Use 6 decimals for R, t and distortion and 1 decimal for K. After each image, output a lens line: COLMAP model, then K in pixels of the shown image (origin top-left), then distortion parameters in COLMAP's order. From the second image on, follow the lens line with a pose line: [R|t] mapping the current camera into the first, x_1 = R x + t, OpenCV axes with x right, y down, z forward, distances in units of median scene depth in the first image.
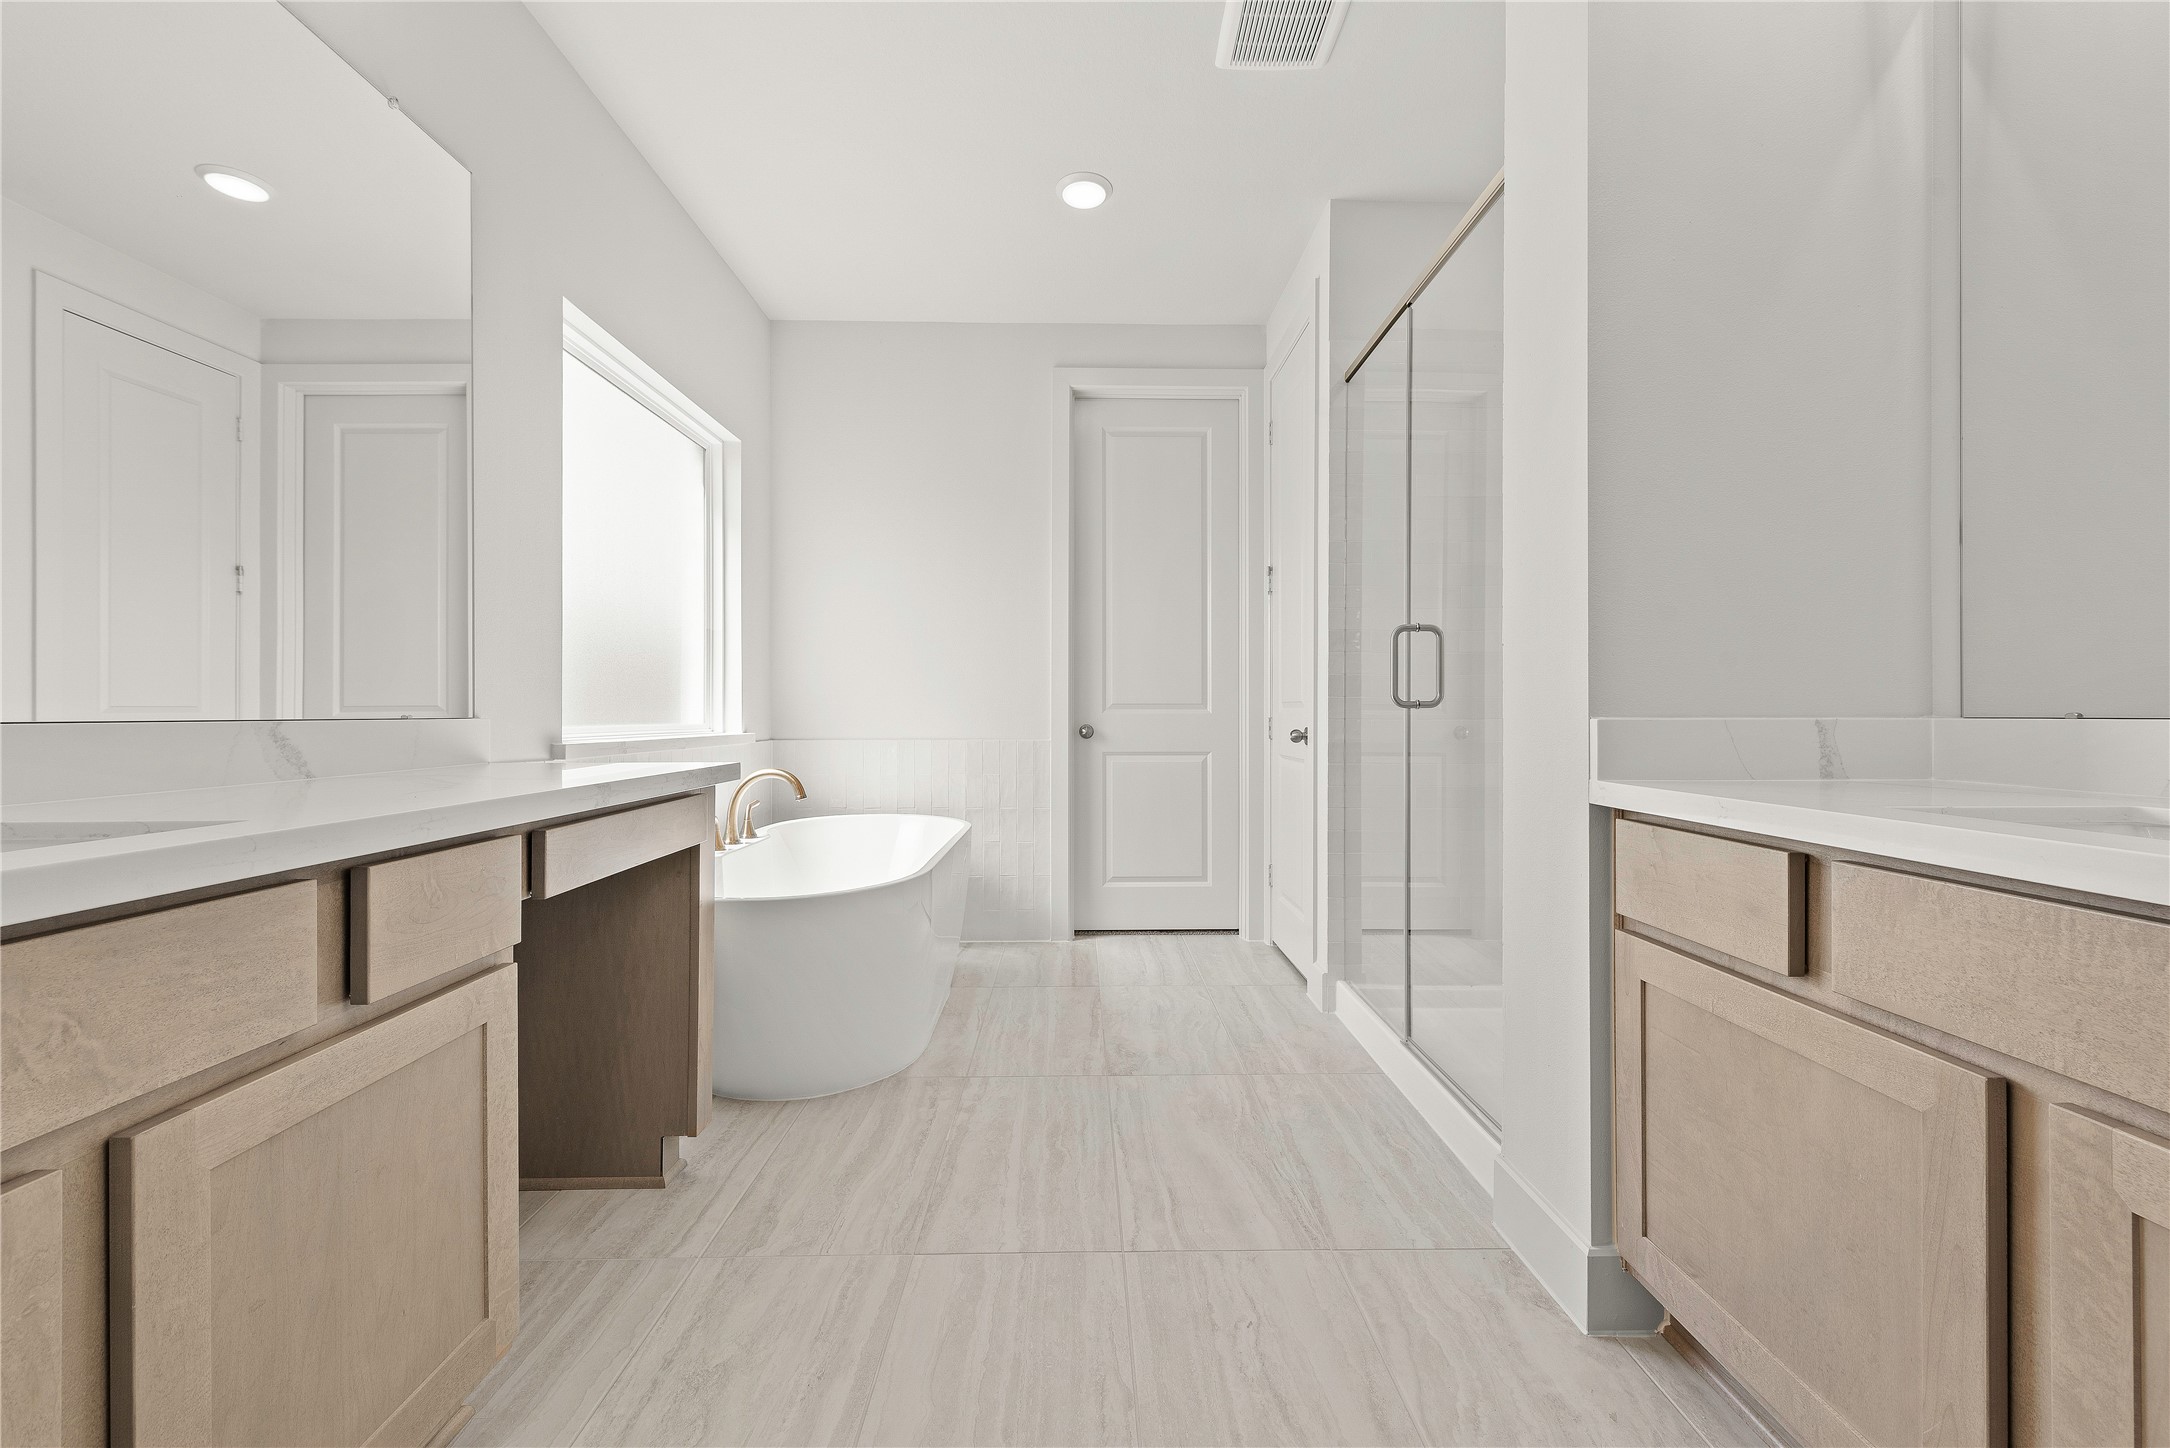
lens RADIAL K [[849.5, 0, 1090.9], [0, 849.5, 715.1], [0, 0, 1]] dist [0.011280, -0.002921]
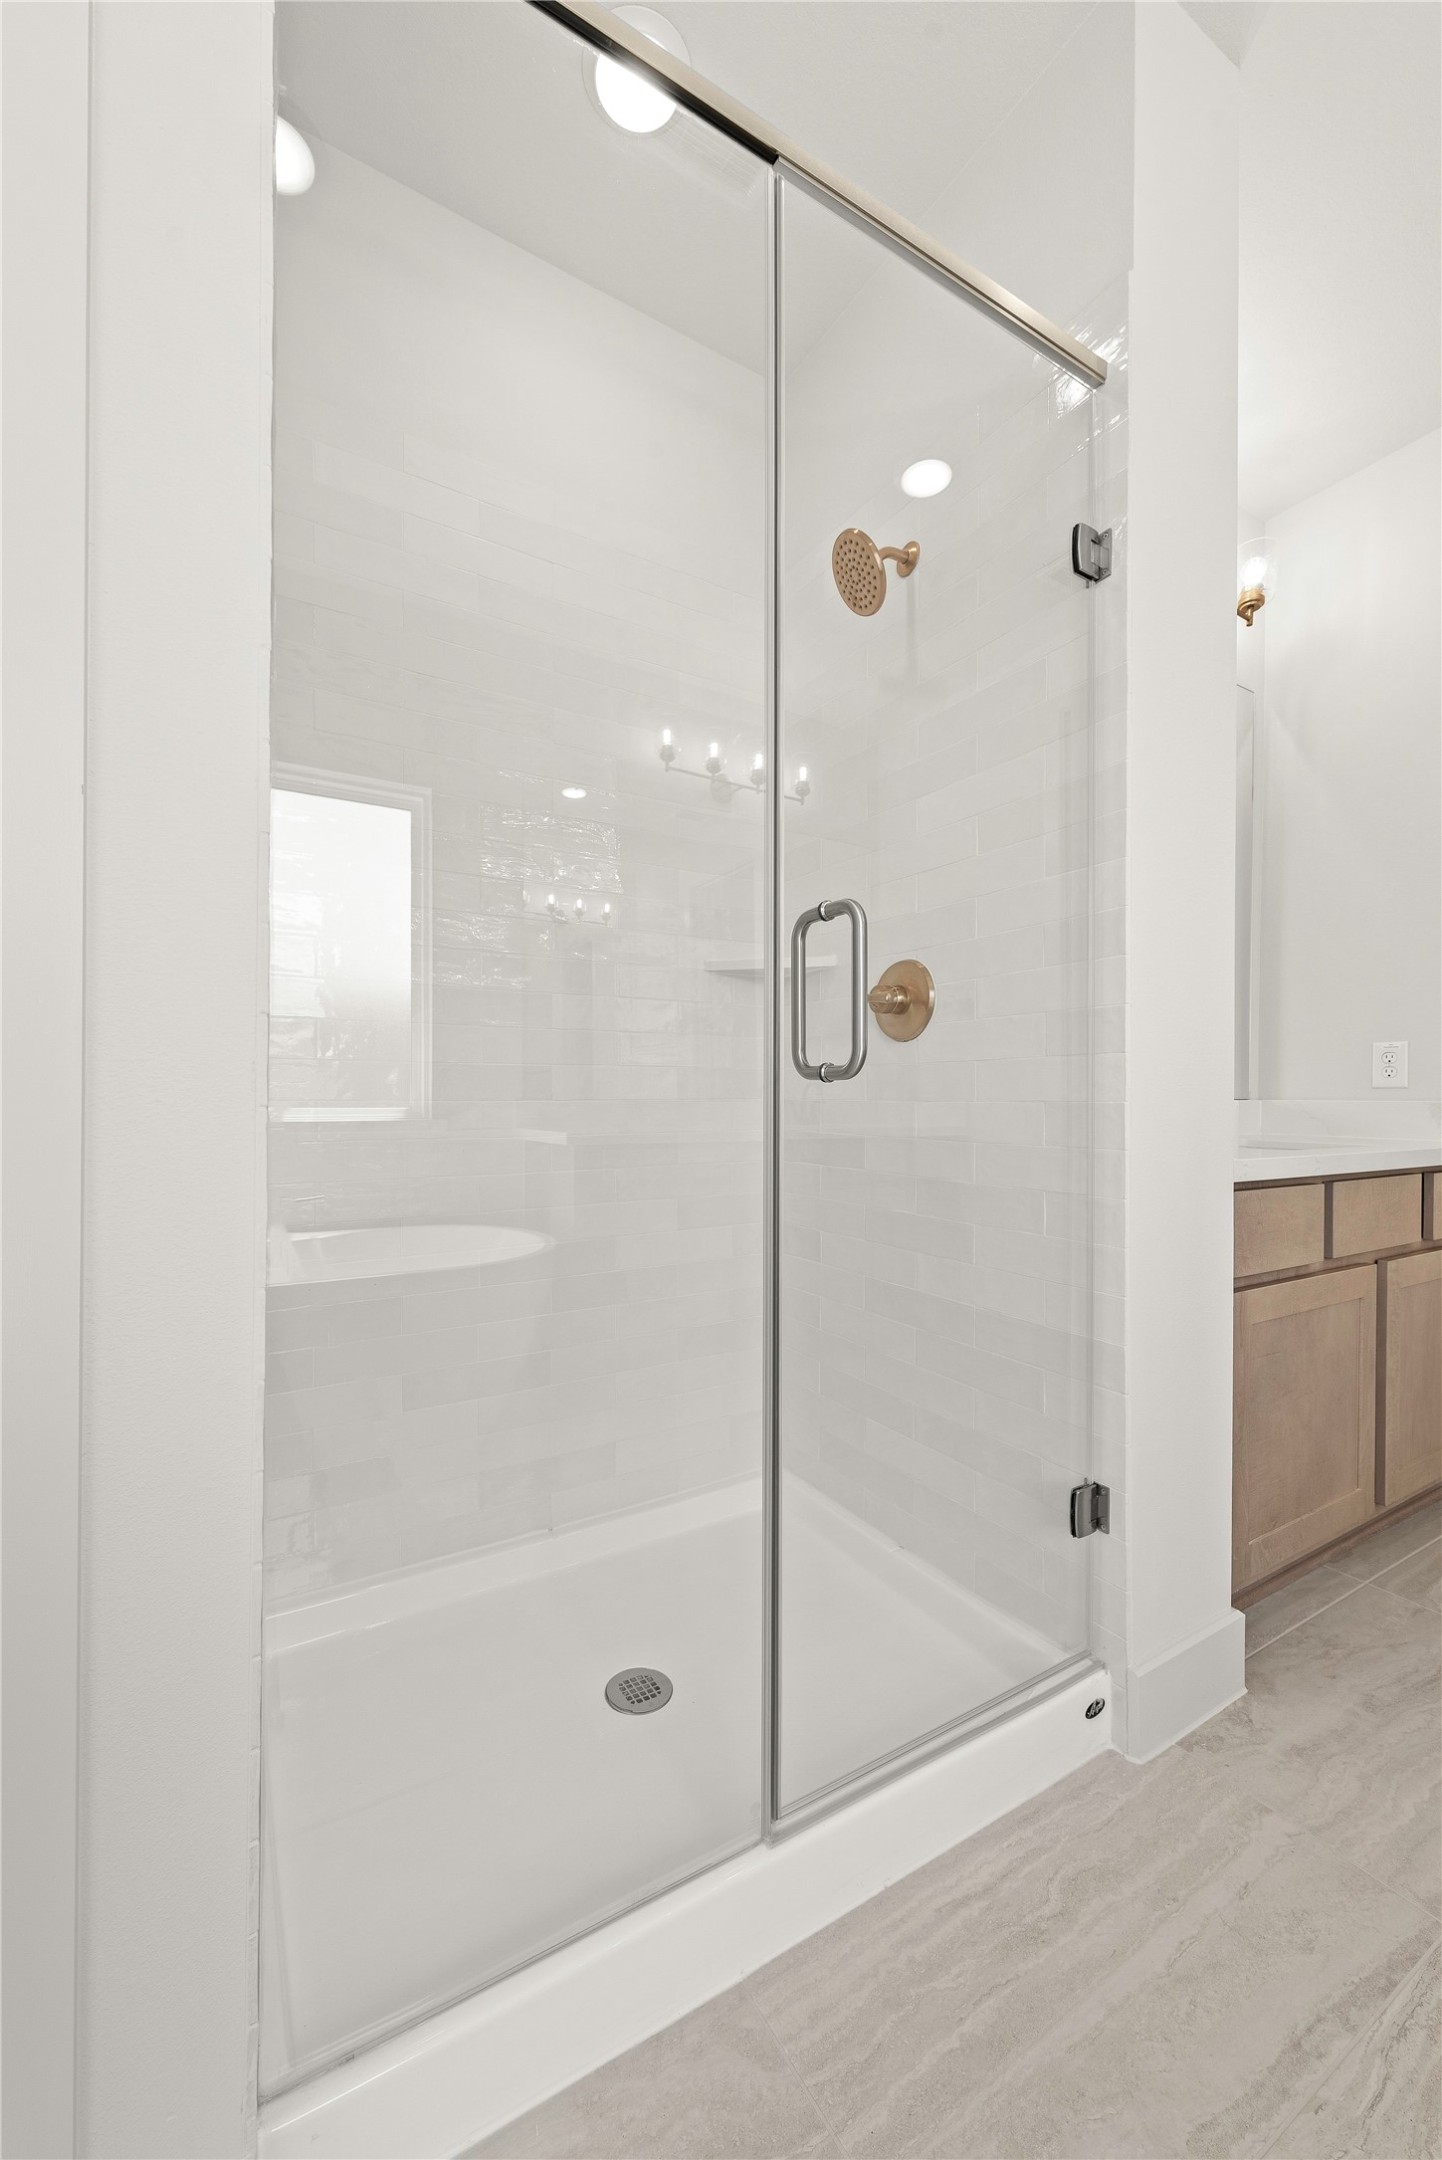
lens RADIAL K [[845.6, 0, 716.1], [0, 845.6, 1104.9], [0, 0, 1]] dist [0.011280, -0.002921]
pose [[-0.500432, 0.002138, 0.865773, 0.000303], [0.001456, 0.999998, -0.001628, 0.006956], [-0.865775, 0.000446, -0.500434, 1.507579]]
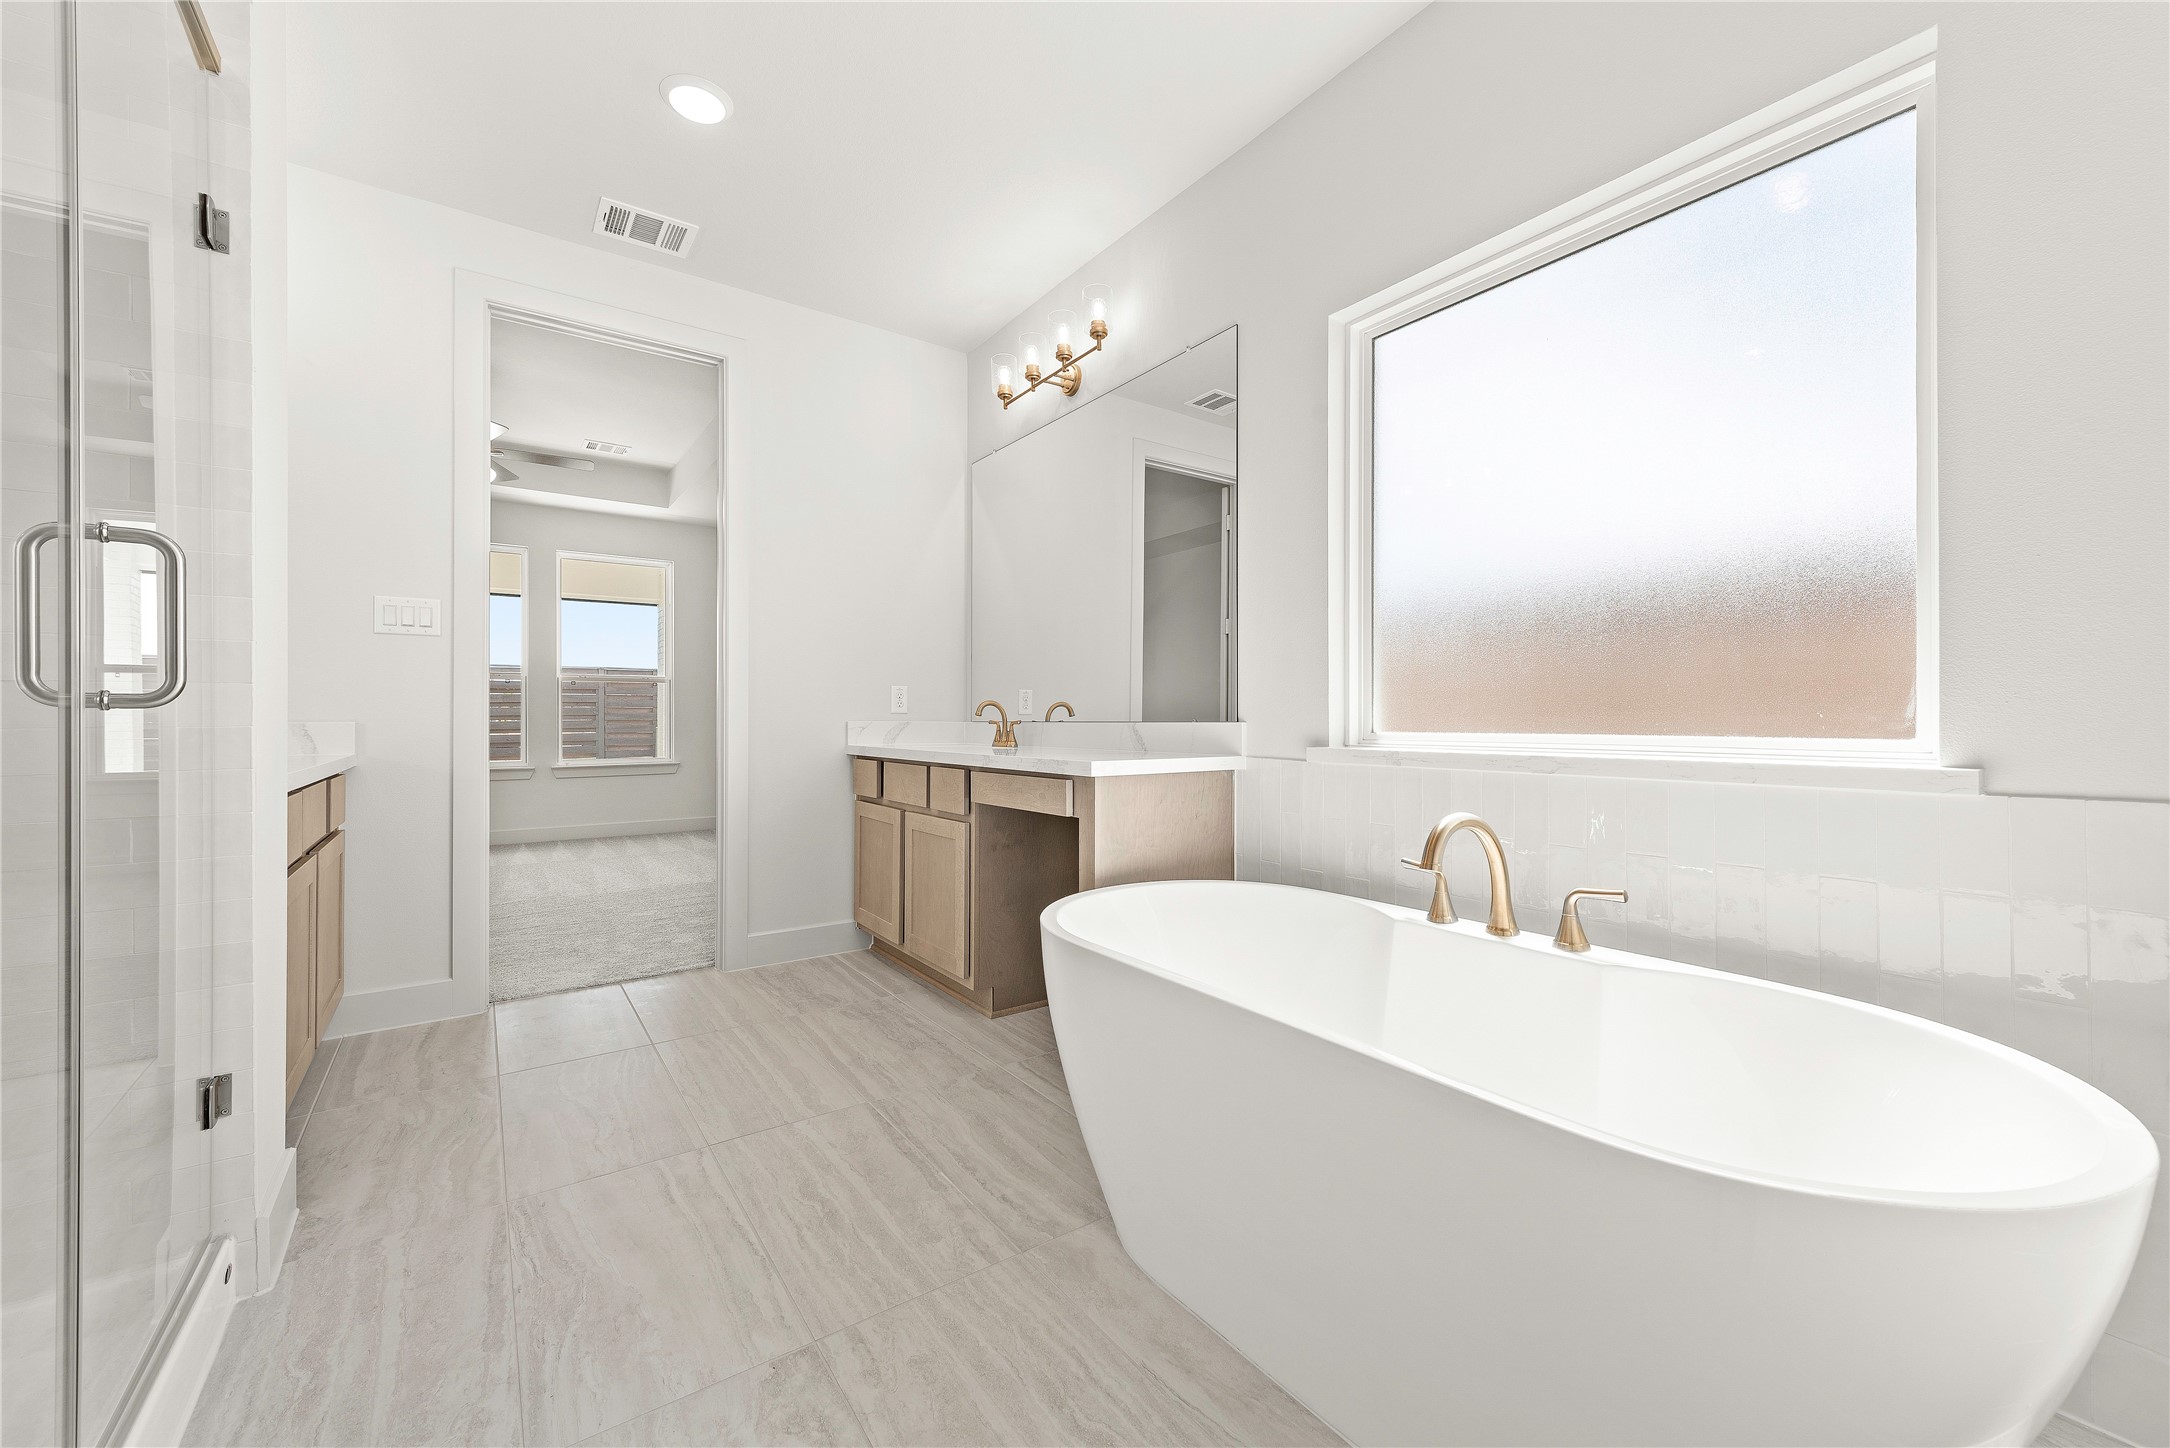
lens RADIAL K [[849.5, 0, 1088.1], [0, 849.5, 719.8], [0, 0, 1]] dist [0.011280, -0.002921]
pose [[-0.822177, 0.003474, -0.569221, 0.243473], [0.000919, 0.999988, 0.004776, -0.005819], [0.569231, 0.003404, -0.822170, 1.965202]]
